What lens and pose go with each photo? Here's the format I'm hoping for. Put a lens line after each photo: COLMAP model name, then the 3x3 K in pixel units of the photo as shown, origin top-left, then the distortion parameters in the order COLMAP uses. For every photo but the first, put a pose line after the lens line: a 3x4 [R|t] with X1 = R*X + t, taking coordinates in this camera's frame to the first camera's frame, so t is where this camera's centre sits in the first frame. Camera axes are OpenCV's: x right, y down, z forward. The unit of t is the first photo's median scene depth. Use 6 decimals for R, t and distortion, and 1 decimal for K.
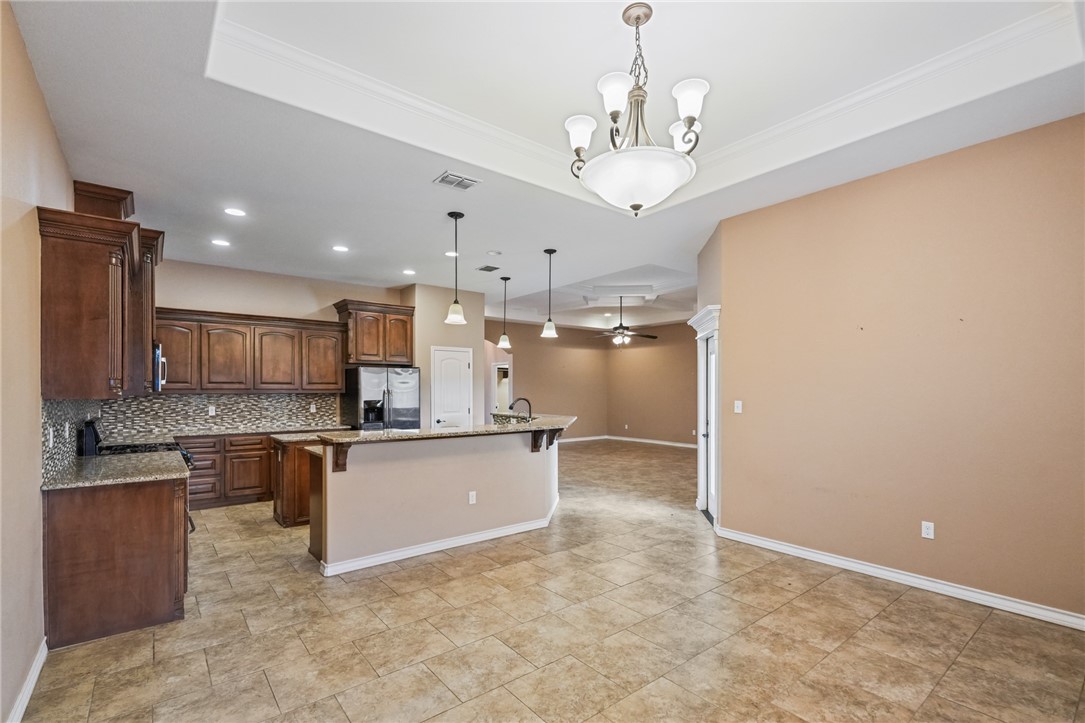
lens RADIAL K [[491.7, 0, 550.5], [0, 491.7, 387.2], [0, 0, 1]] dist [0.000089, 0.000017]
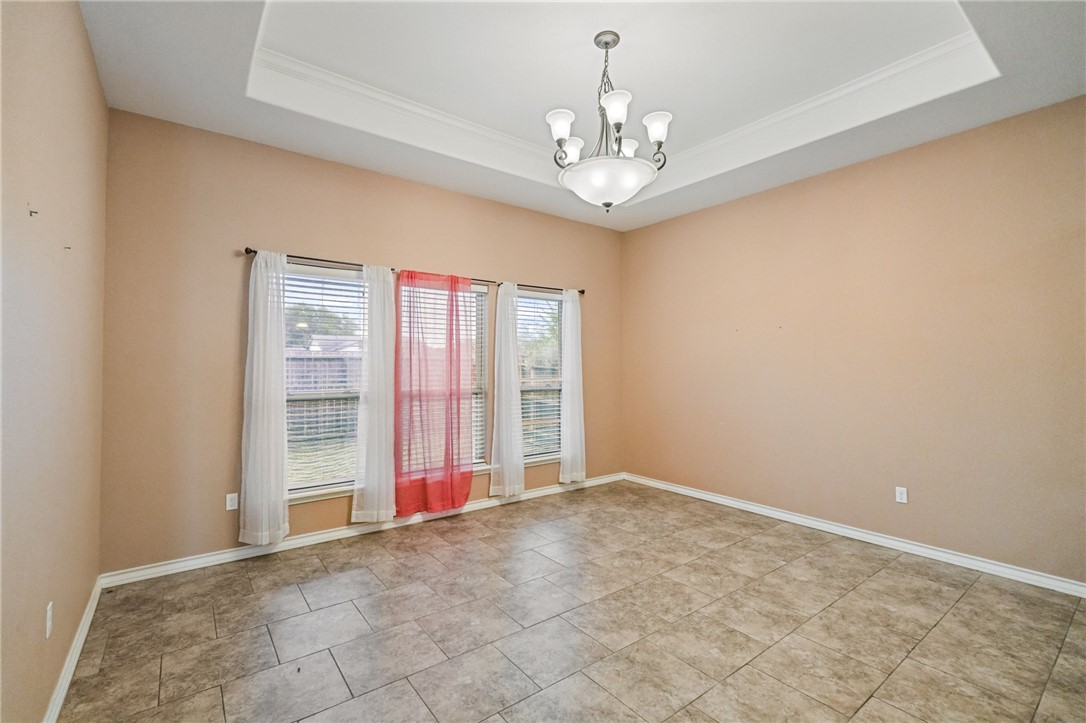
lens RADIAL K [[482.9, 0, 546.7], [0, 482.9, 361.6], [0, 0, 1]] dist [-0.001145, -0.000067]
pose [[-0.999422, 0.000795, 0.033983, 0.113877], [0.000429, 0.999942, -0.010773, 0.007216], [-0.033990, -0.010752, -0.999364, 0.871269]]
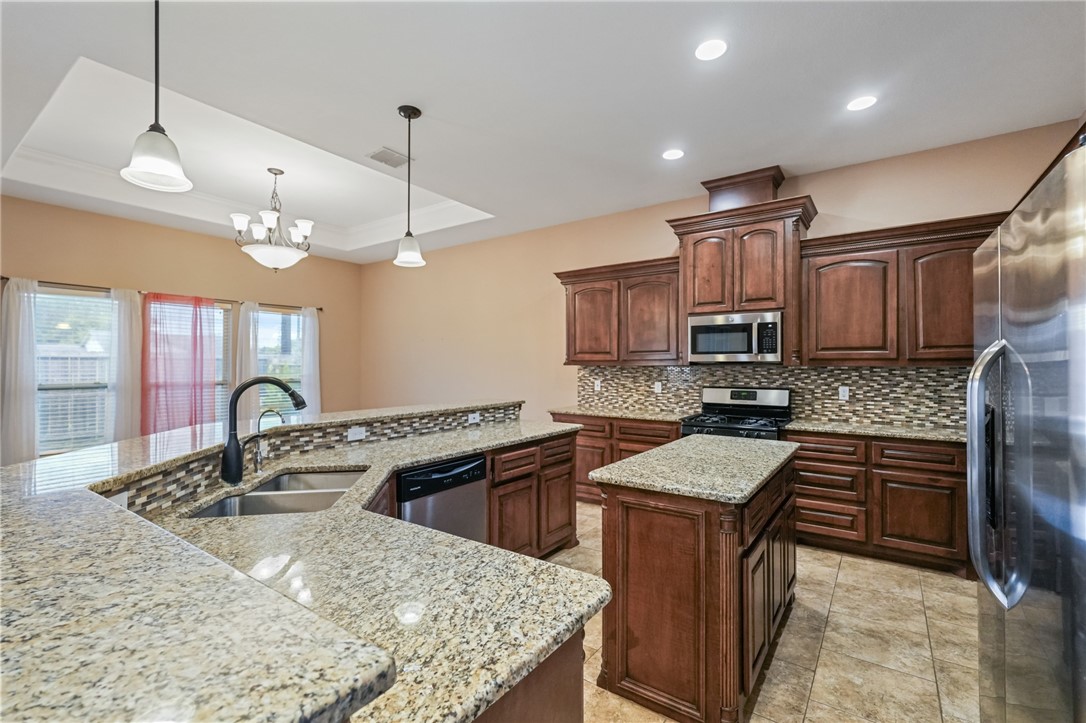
lens RADIAL K [[478.4, 0, 545.1], [0, 478.4, 362.4], [0, 0, 1]] dist [0.001130, 0.000661]
pose [[-0.964200, -0.001694, -0.265171, -0.146505], [0.000854, 0.999955, -0.009492, 0.013219], [0.265175, -0.009379, -0.964155, 1.277548]]
